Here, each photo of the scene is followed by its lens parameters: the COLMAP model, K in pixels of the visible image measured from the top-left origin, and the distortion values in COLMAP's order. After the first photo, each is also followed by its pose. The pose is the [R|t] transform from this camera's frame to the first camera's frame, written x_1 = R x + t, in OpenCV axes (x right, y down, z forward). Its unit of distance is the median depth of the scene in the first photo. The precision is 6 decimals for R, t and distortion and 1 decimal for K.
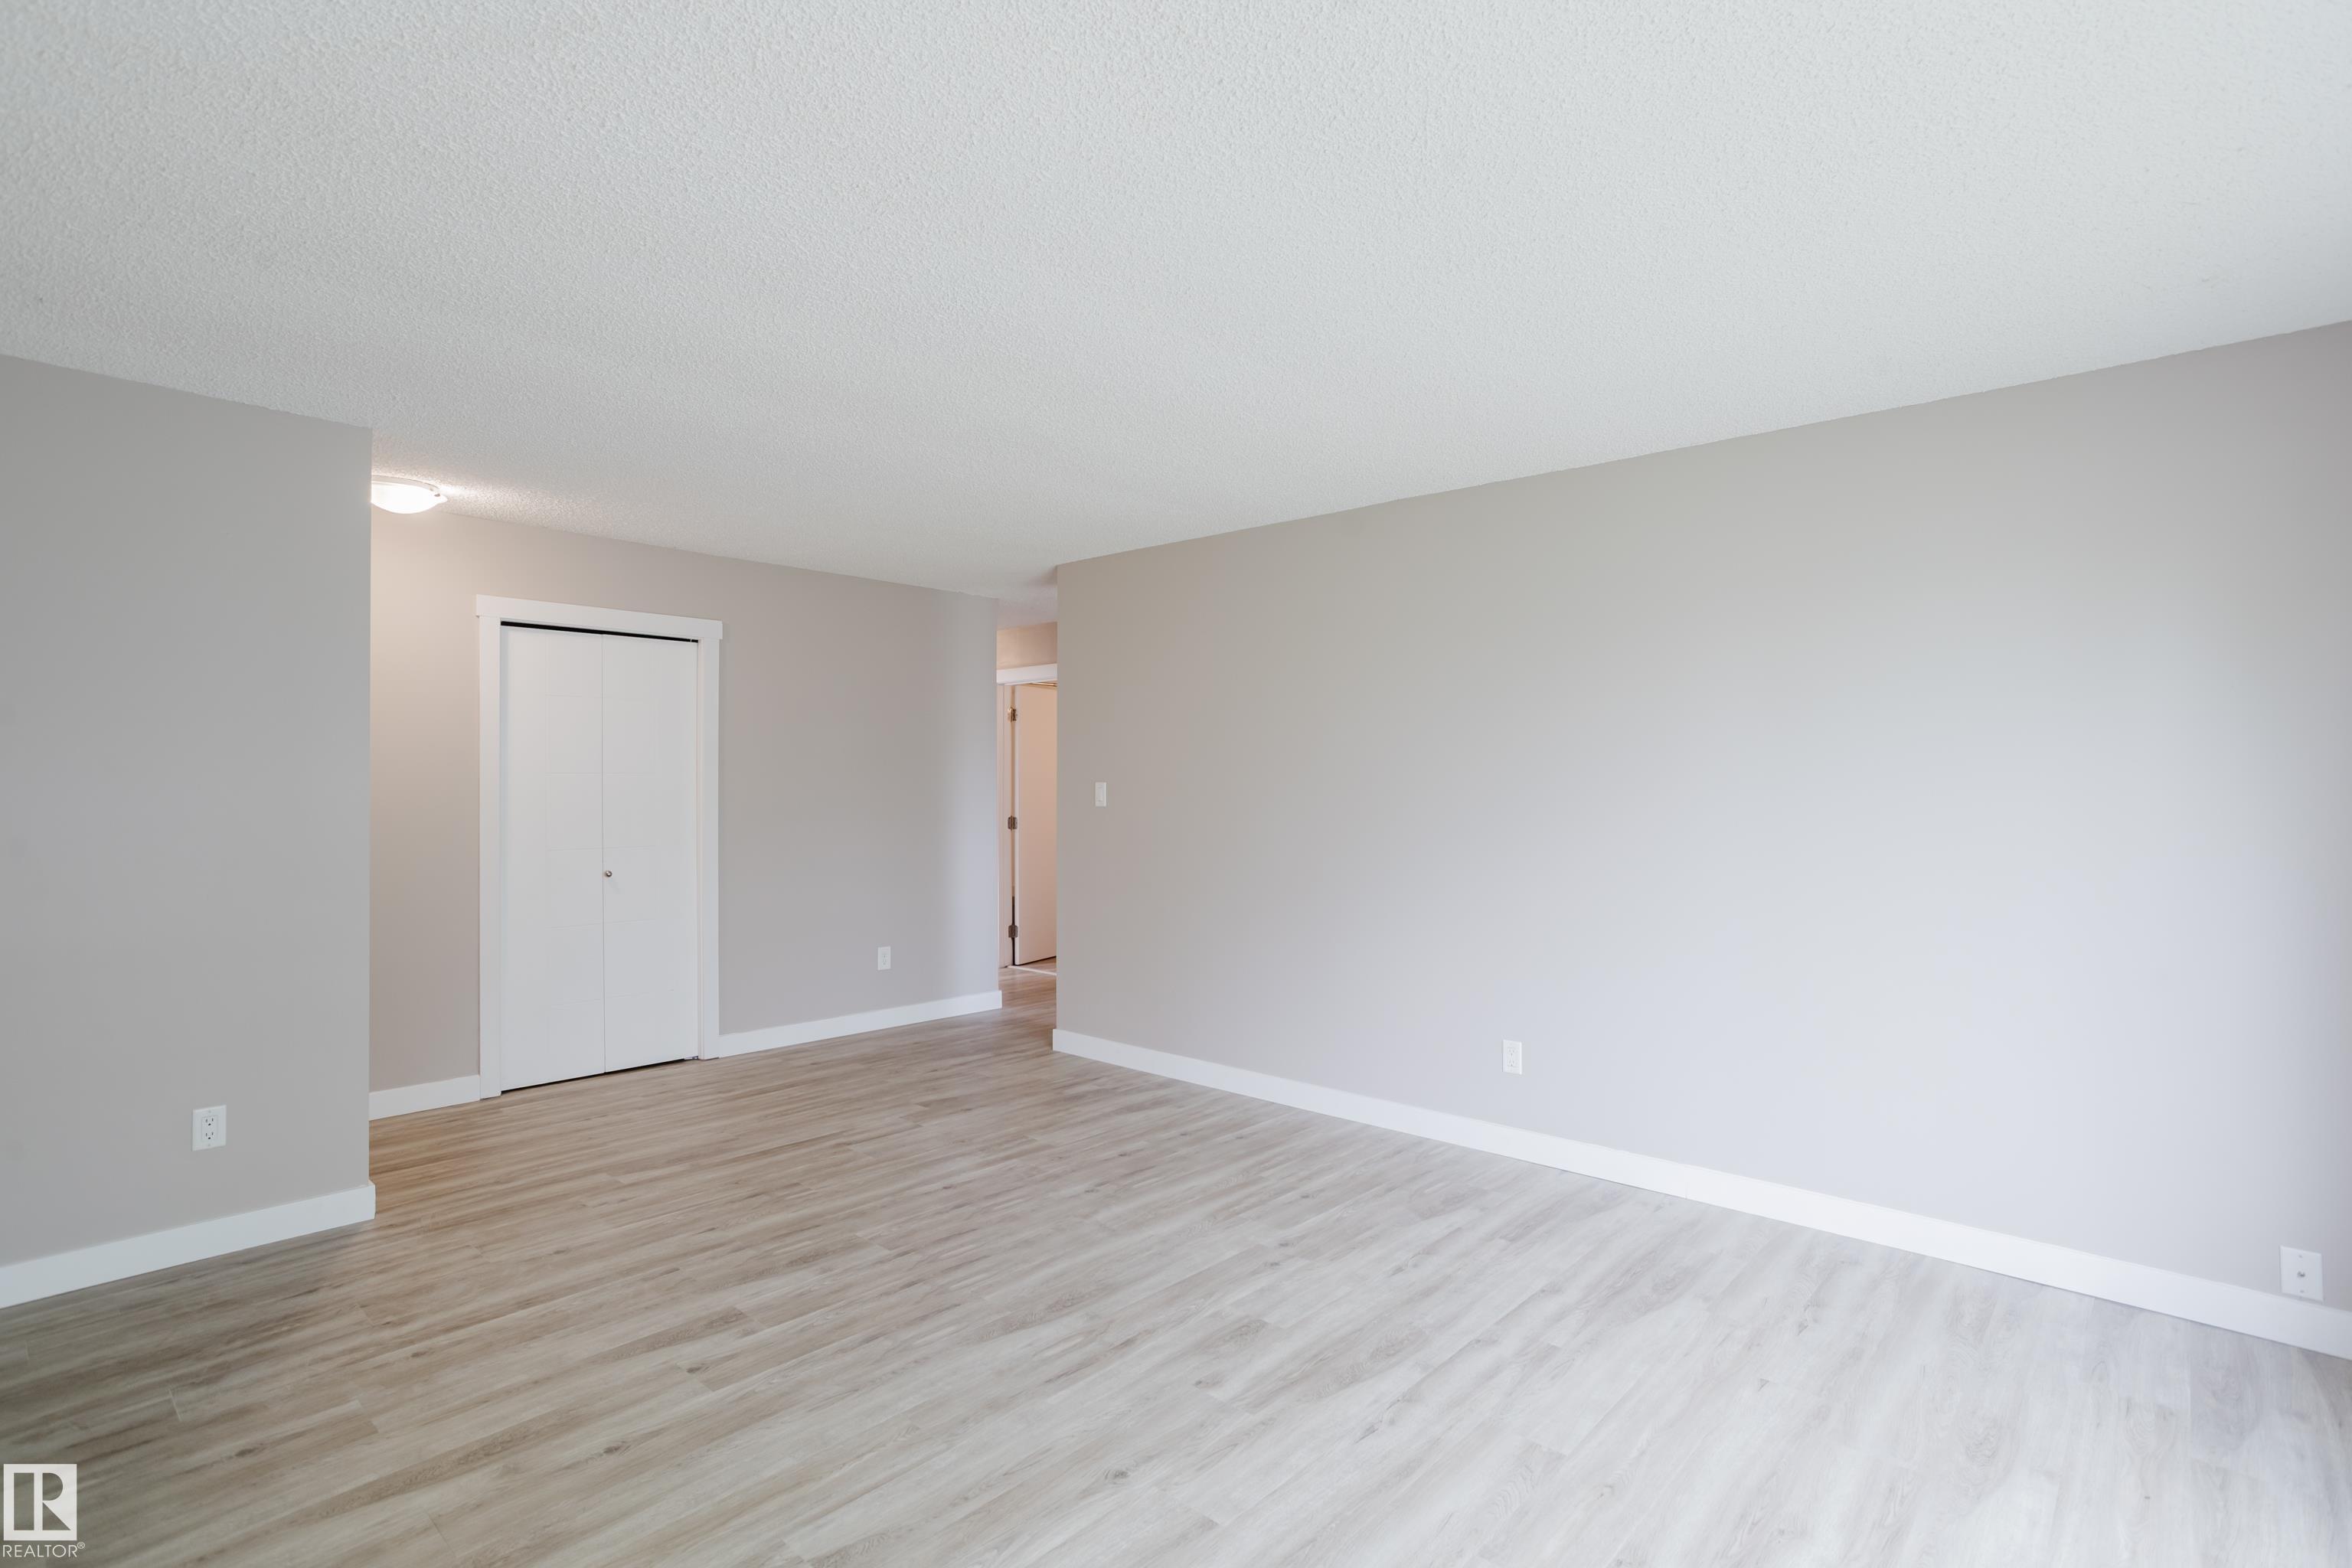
lens RADIAL K [[1139.2, 0, 1160.8], [0, 1139.2, 785.4], [0, 0, 1]] dist [-0.046600, 0.026812]
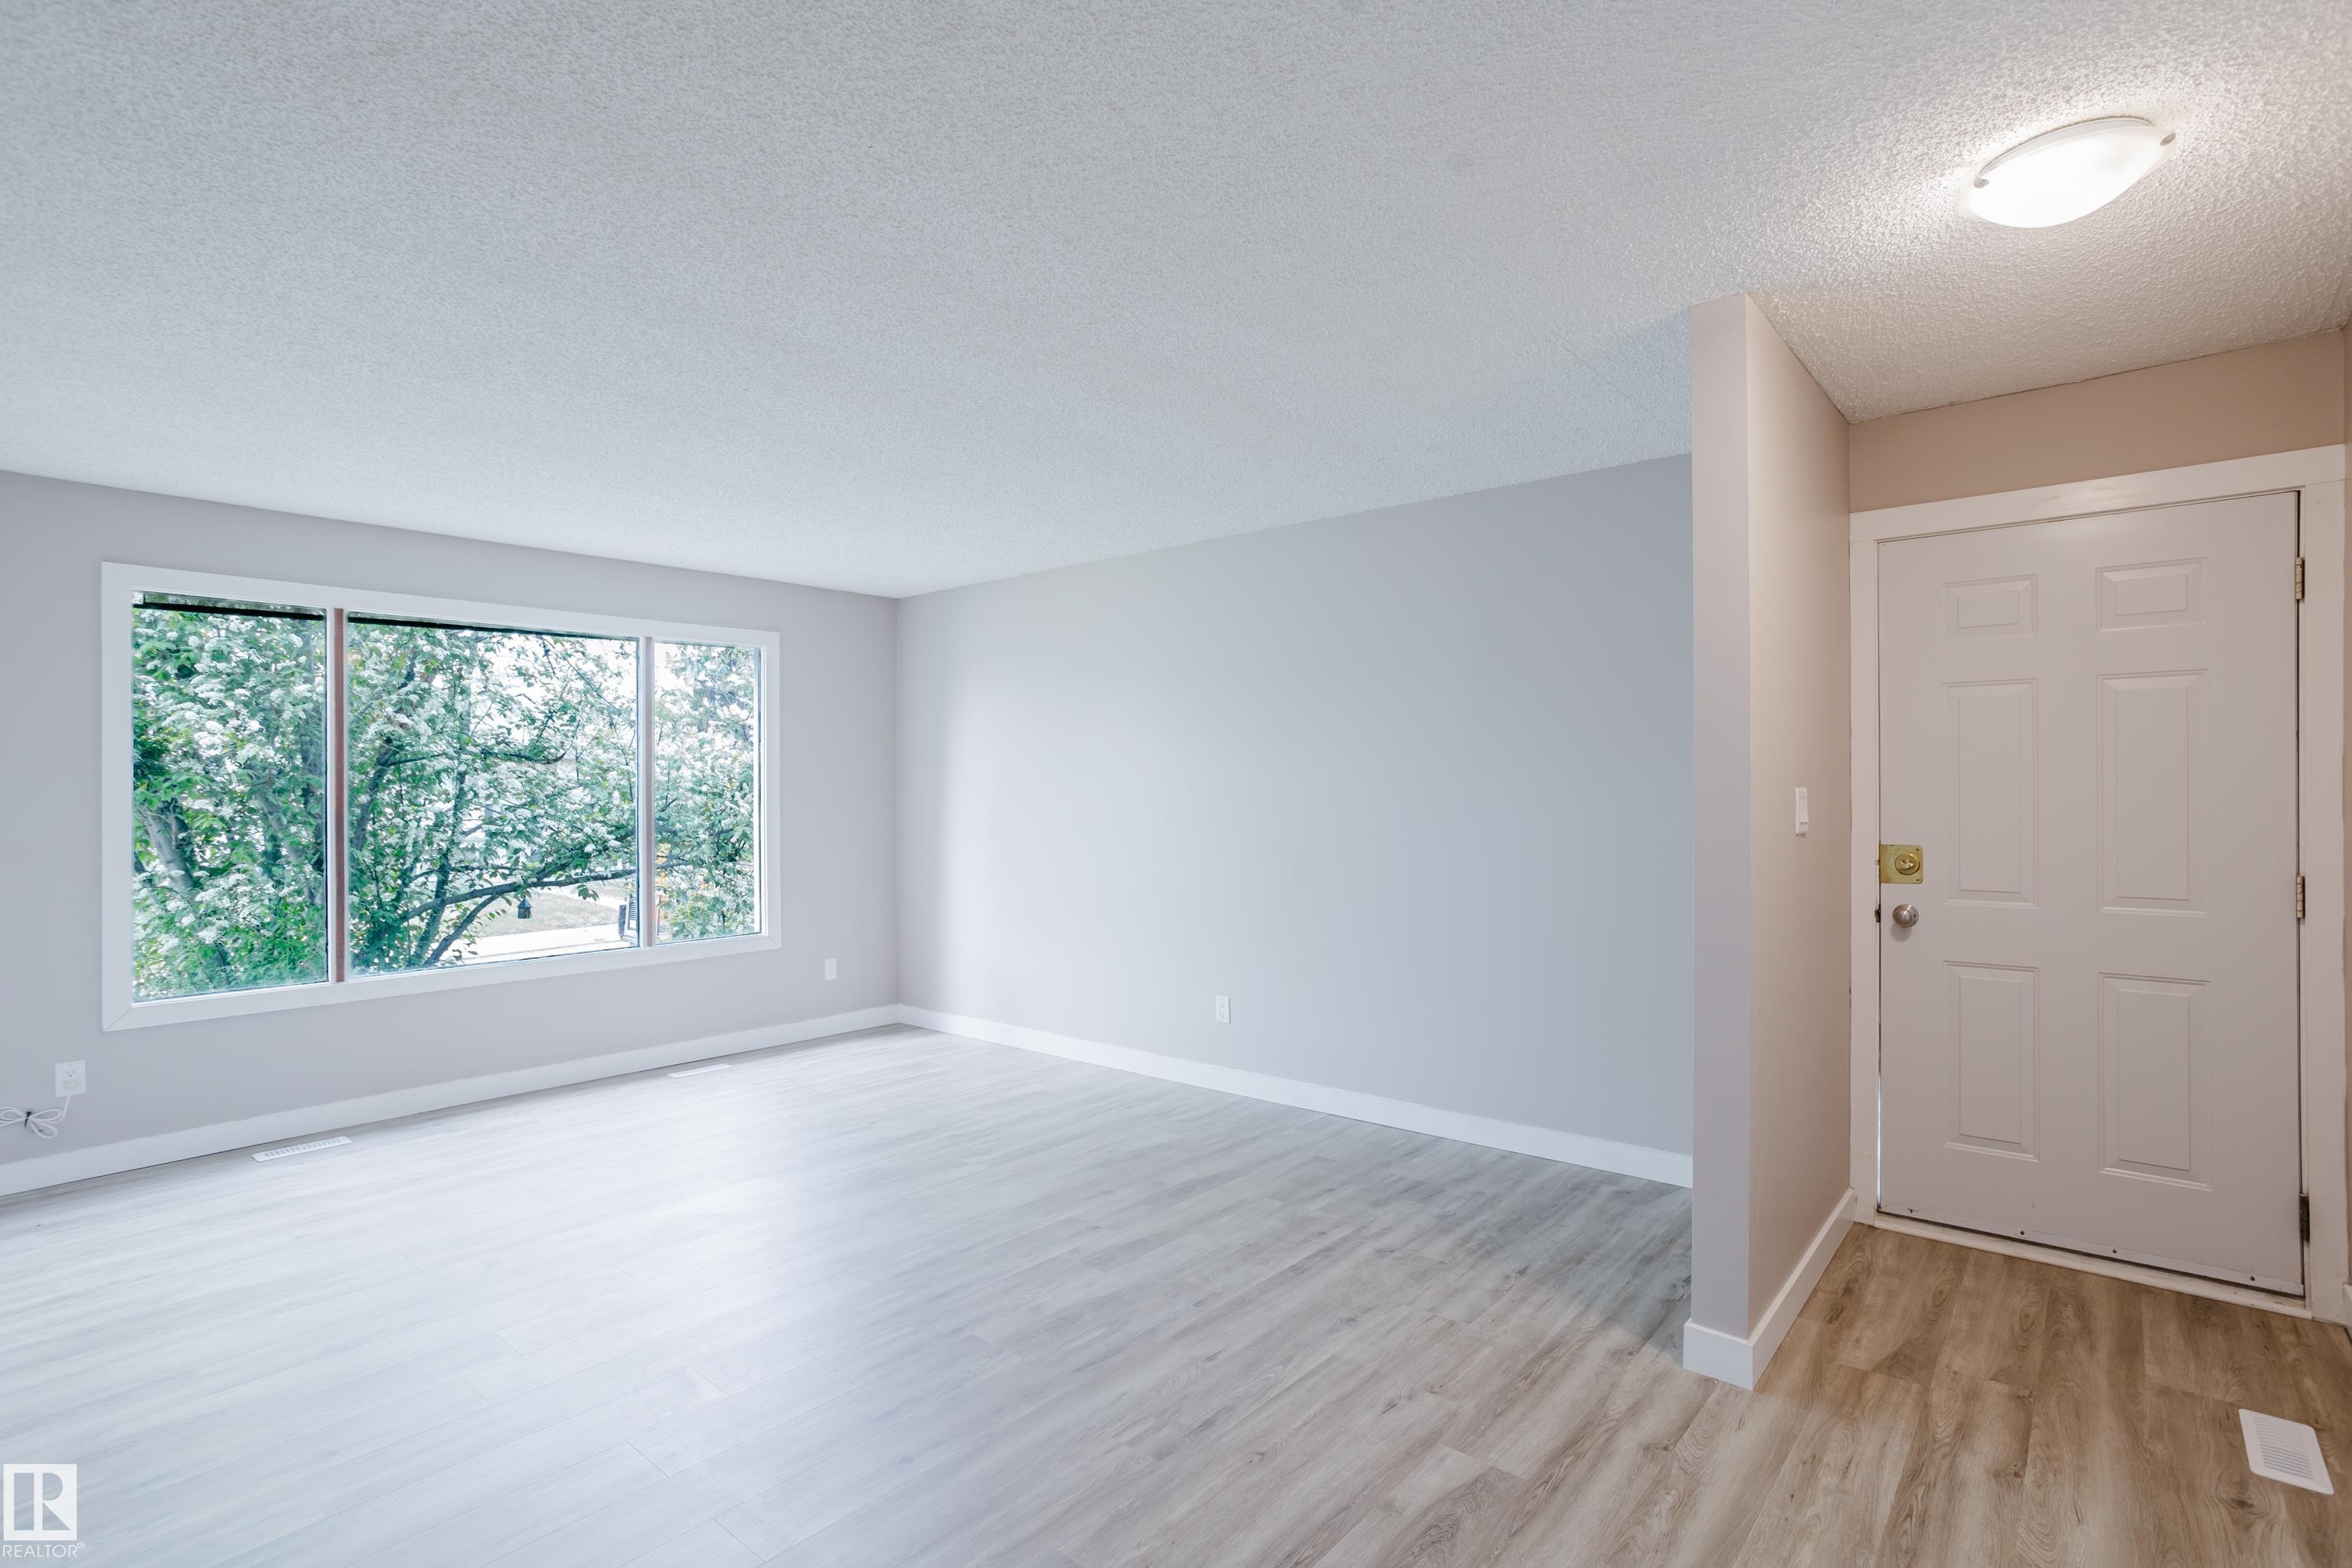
lens RADIAL K [[1139.2, 0, 1177.4], [0, 1139.2, 771.7], [0, 0, 1]] dist [-0.046600, 0.026812]
pose [[-0.998789, 0.005766, -0.048869, -0.410585], [0.006471, 0.999877, -0.014282, -0.004048], [0.048781, -0.014581, -0.998703, 2.158124]]
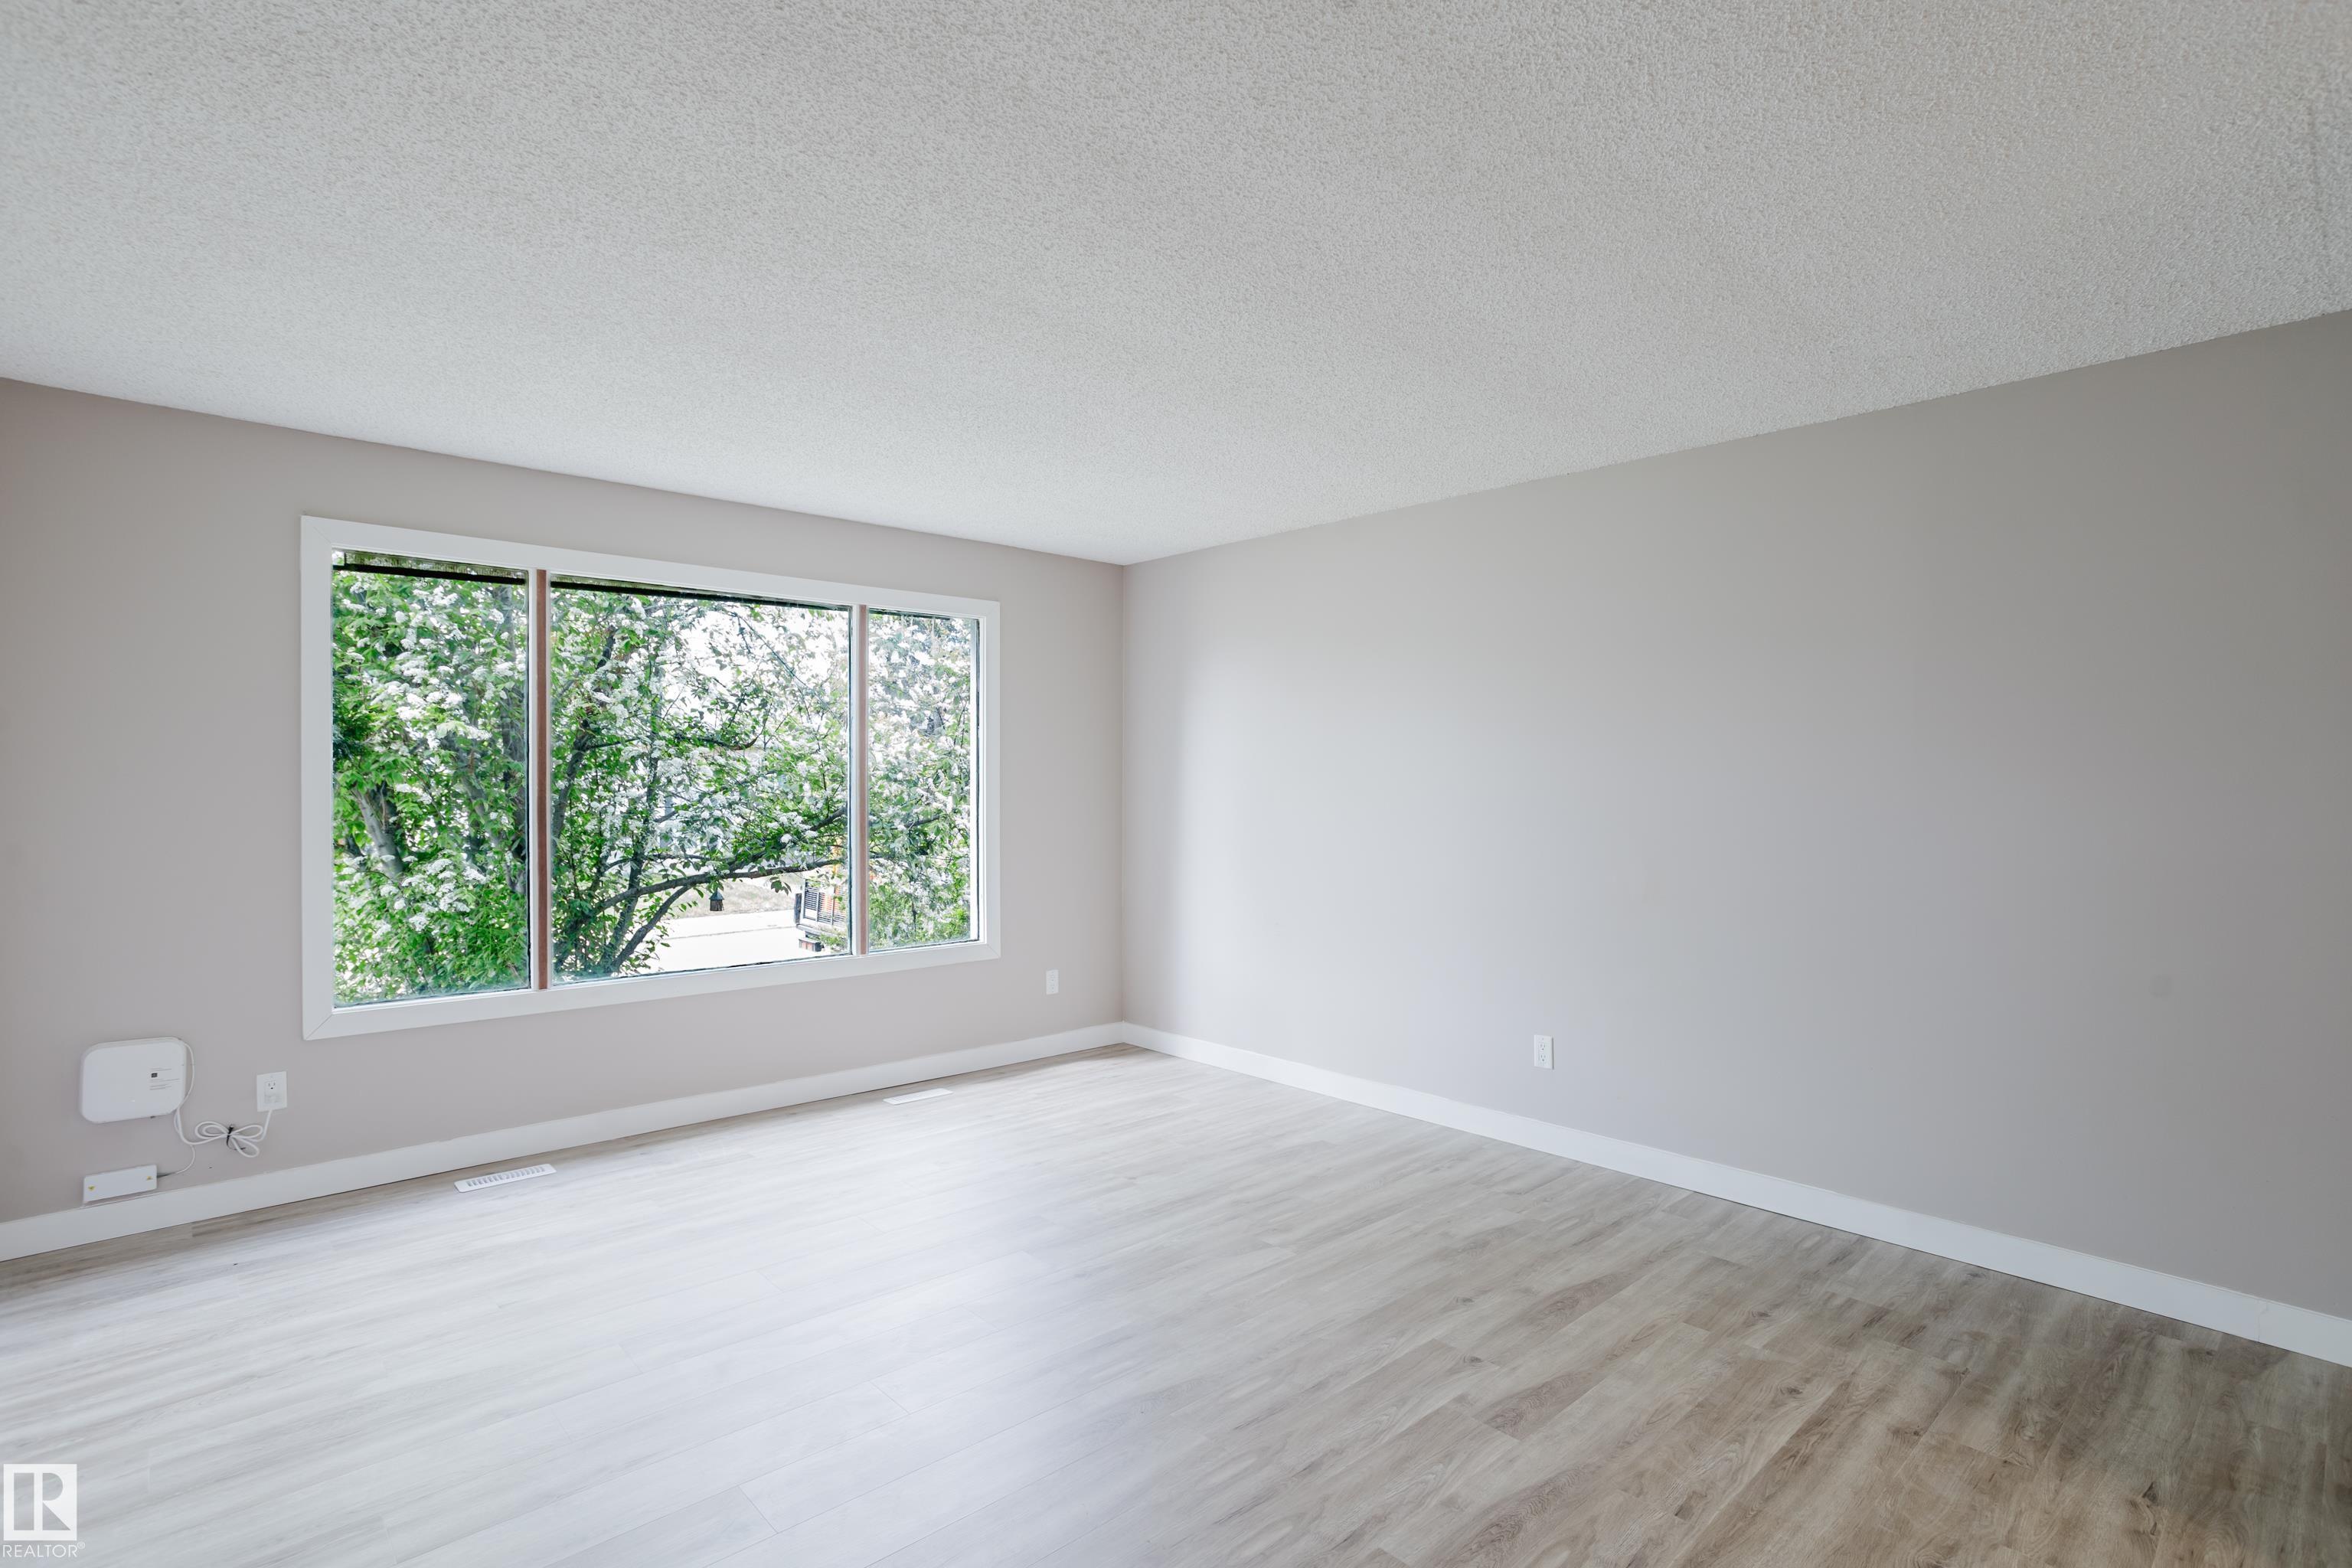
lens RADIAL K [[1139.2, 0, 1169.3], [0, 1139.2, 784.2], [0, 0, 1]] dist [-0.046600, 0.026812]
pose [[-0.996744, -0.005031, 0.080472, -0.199770], [-0.004872, 0.999986, 0.002182, -0.002080], [-0.080482, 0.001783, -0.996754, 1.860121]]
